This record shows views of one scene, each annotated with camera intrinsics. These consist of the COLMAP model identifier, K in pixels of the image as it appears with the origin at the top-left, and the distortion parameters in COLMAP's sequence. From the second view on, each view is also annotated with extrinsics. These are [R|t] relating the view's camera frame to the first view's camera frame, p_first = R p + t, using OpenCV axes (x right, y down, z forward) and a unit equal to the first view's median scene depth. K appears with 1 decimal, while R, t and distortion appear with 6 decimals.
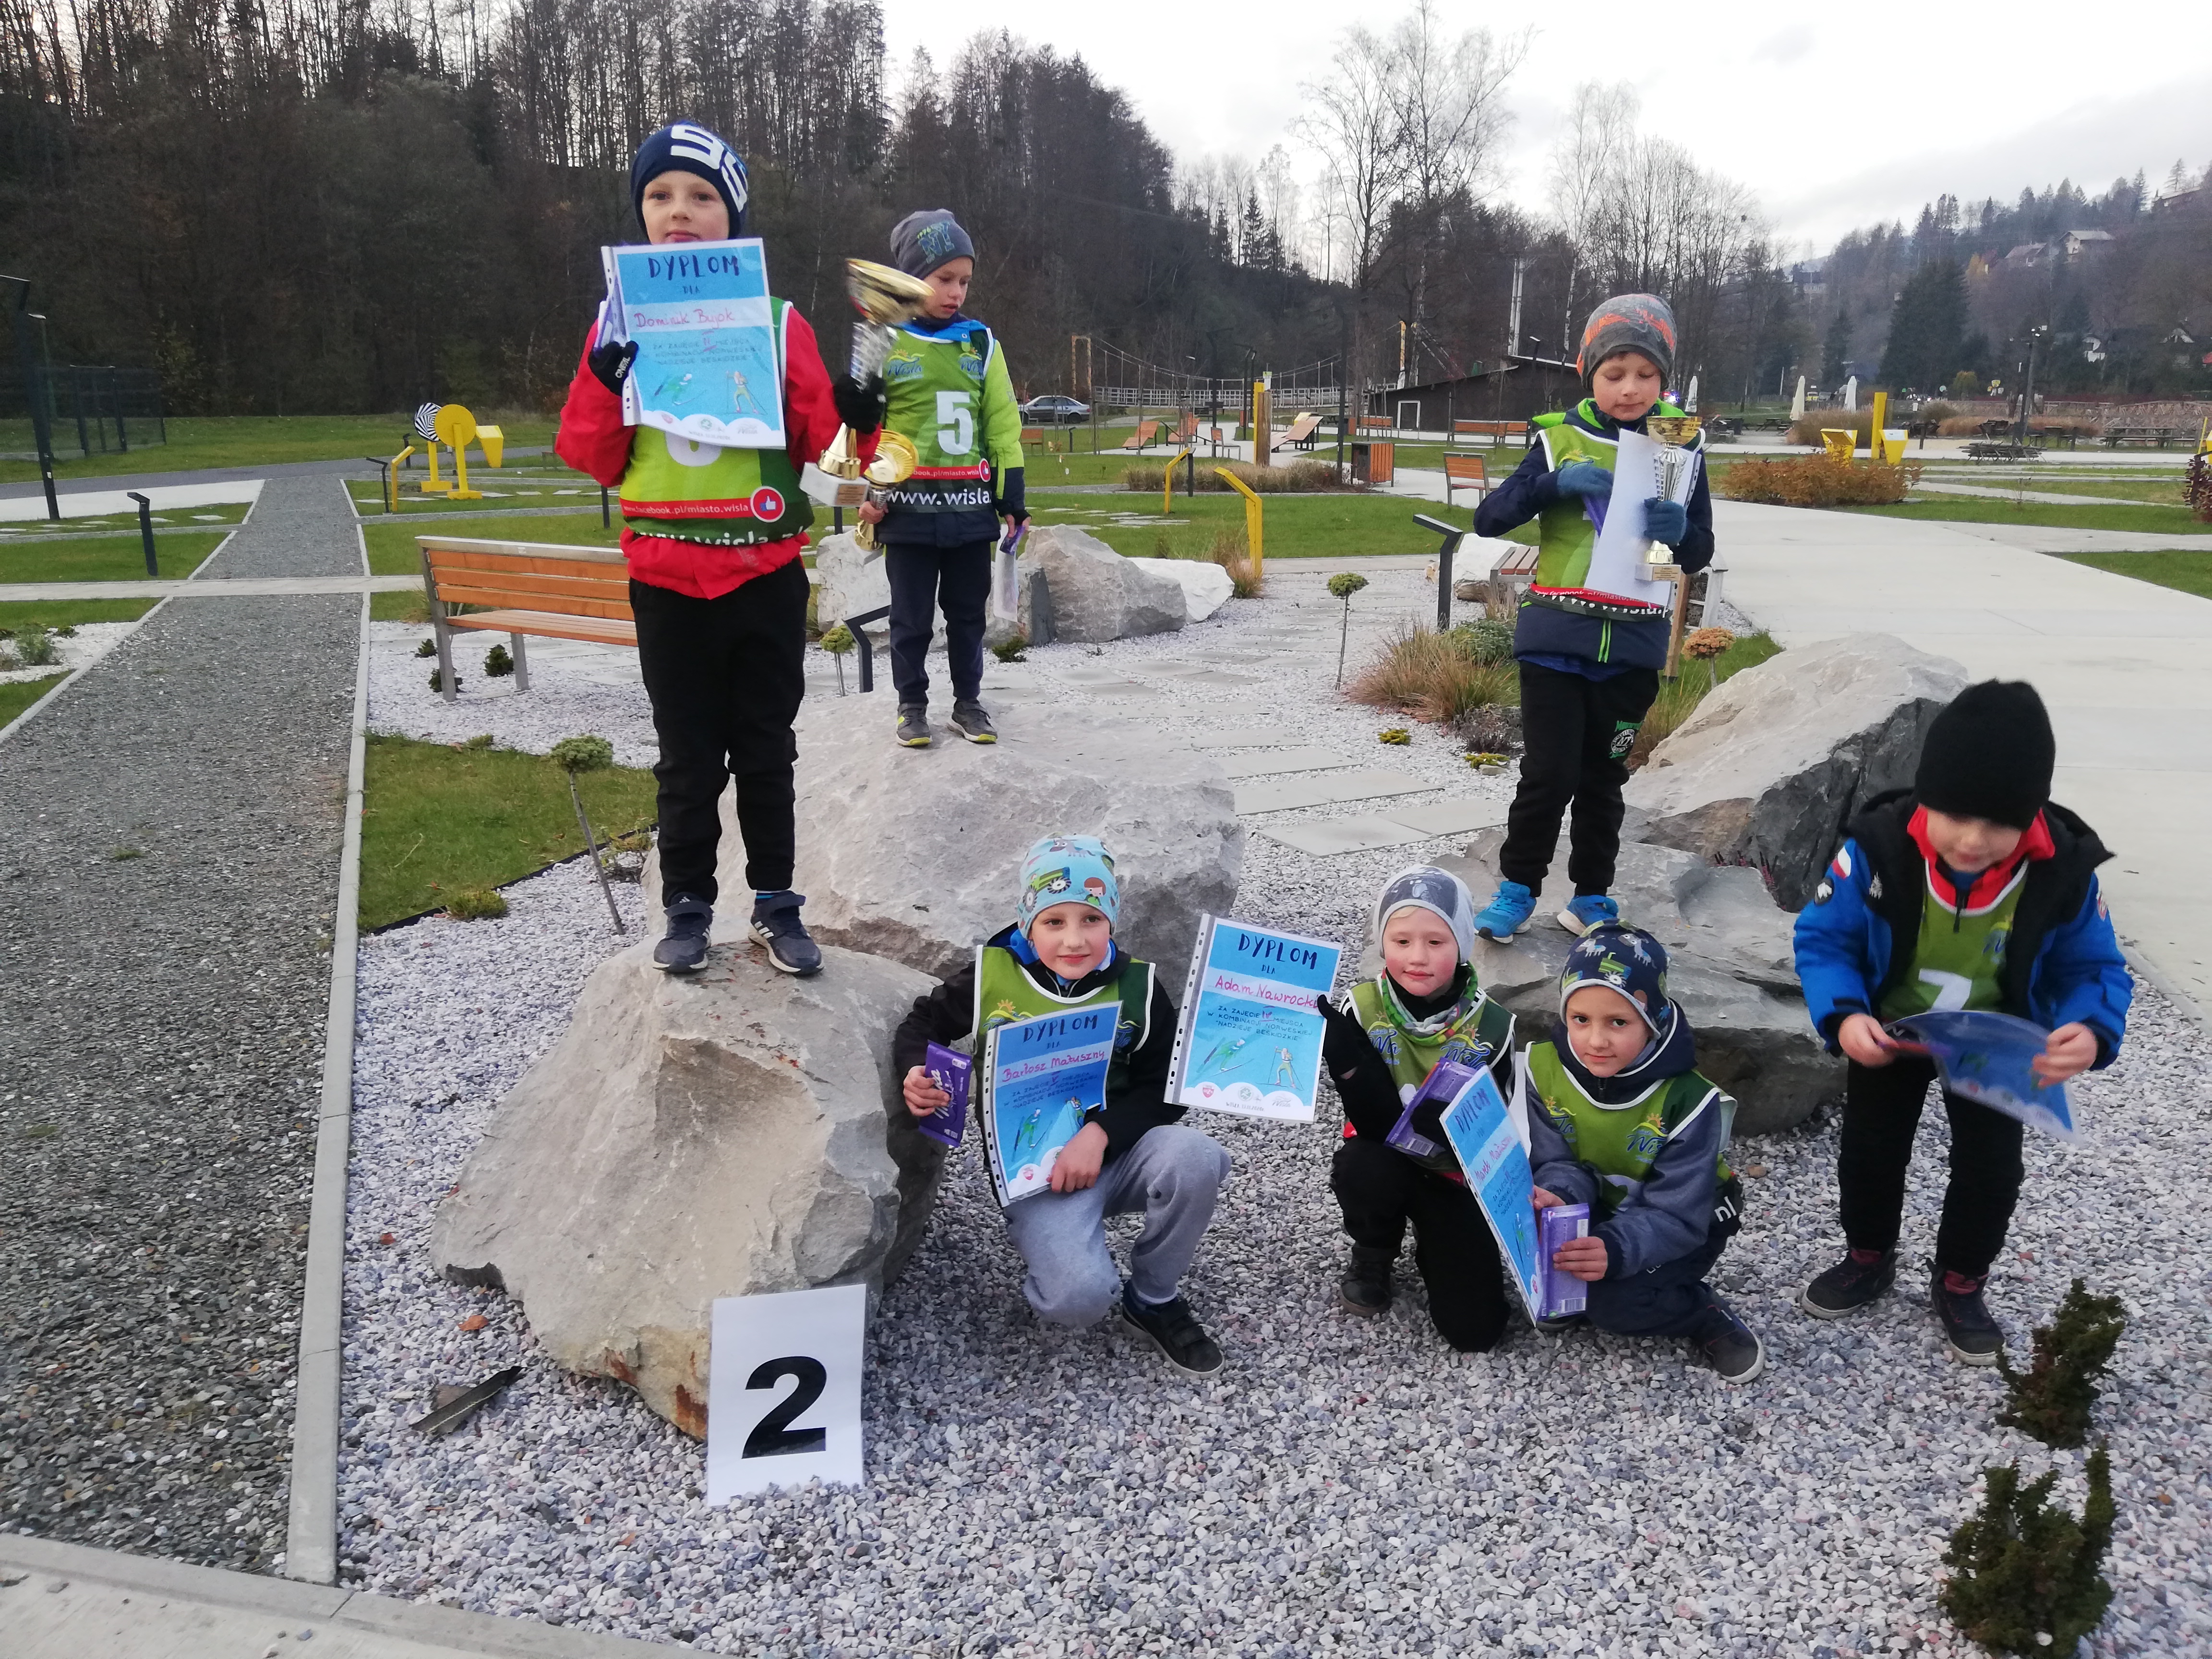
lens RADIAL K [[1646.0, 0, 1082.1], [0, 1646.0, 825.4], [0, 0, 1]] dist [0.078704, -0.104399]
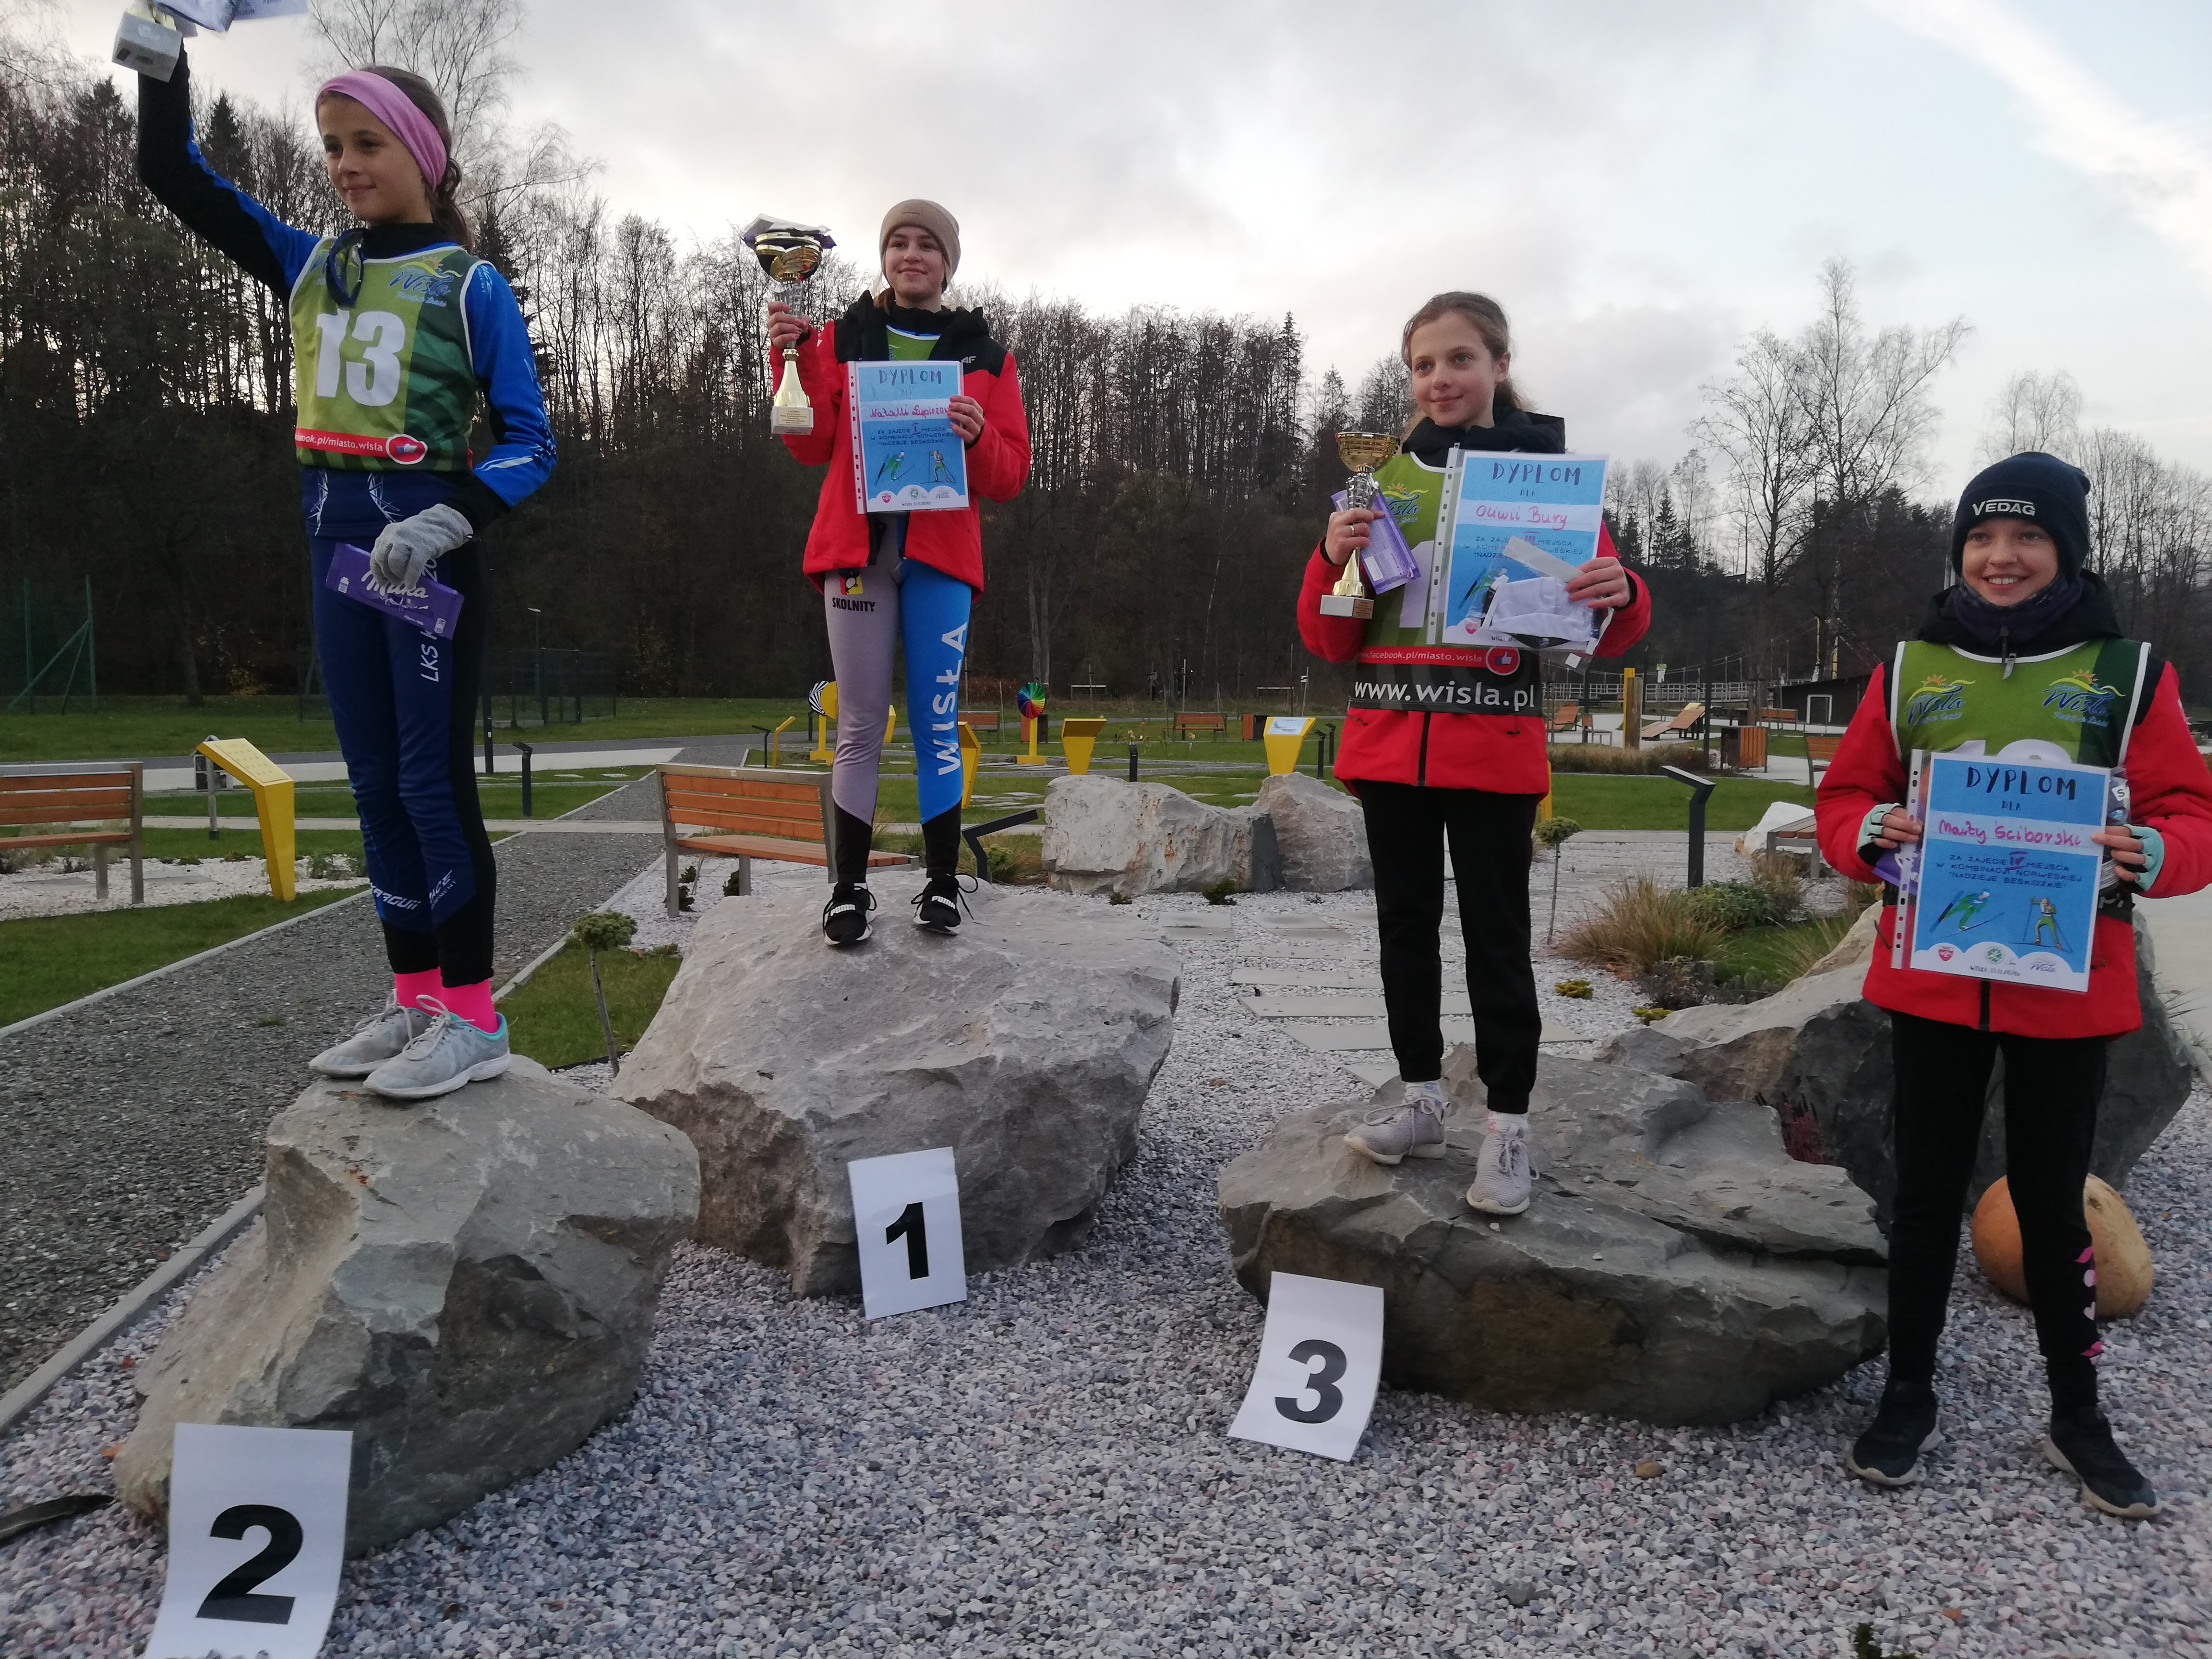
lens RADIAL K [[1646.0, 0, 1082.1], [0, 1646.0, 825.4], [0, 0, 1]] dist [0.078704, -0.104399]
pose [[0.972130, 0.029965, -0.232519, 0.280617], [-0.069258, 0.984239, -0.162720, 0.050106], [0.223979, 0.174289, 0.958883, 0.118032]]
